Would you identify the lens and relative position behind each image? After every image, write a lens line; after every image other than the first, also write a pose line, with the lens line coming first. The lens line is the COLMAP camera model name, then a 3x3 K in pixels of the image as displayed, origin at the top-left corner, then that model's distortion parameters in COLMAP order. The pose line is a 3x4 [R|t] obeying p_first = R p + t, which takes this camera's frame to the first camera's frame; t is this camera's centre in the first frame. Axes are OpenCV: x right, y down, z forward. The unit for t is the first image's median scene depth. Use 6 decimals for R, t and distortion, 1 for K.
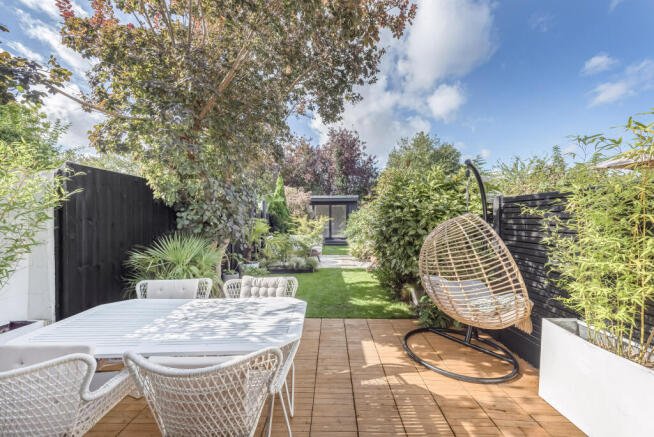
lens RADIAL K [[253.6, 0, 325.2], [0, 253.6, 218.1], [0, 0, 1]] dist [0.003400, 0.000290]
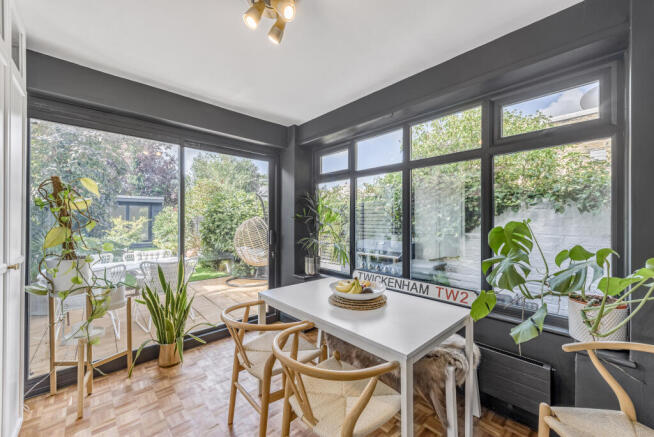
lens RADIAL K [[253.6, 0, 329.4], [0, 253.6, 220.8], [0, 0, 1]] dist [0.003400, 0.000290]
pose [[0.723148, 0.006628, 0.690662, -0.354635], [-0.005096, 0.999978, -0.004261, 0.017426], [-0.690675, -0.000438, 0.723166, -0.727585]]
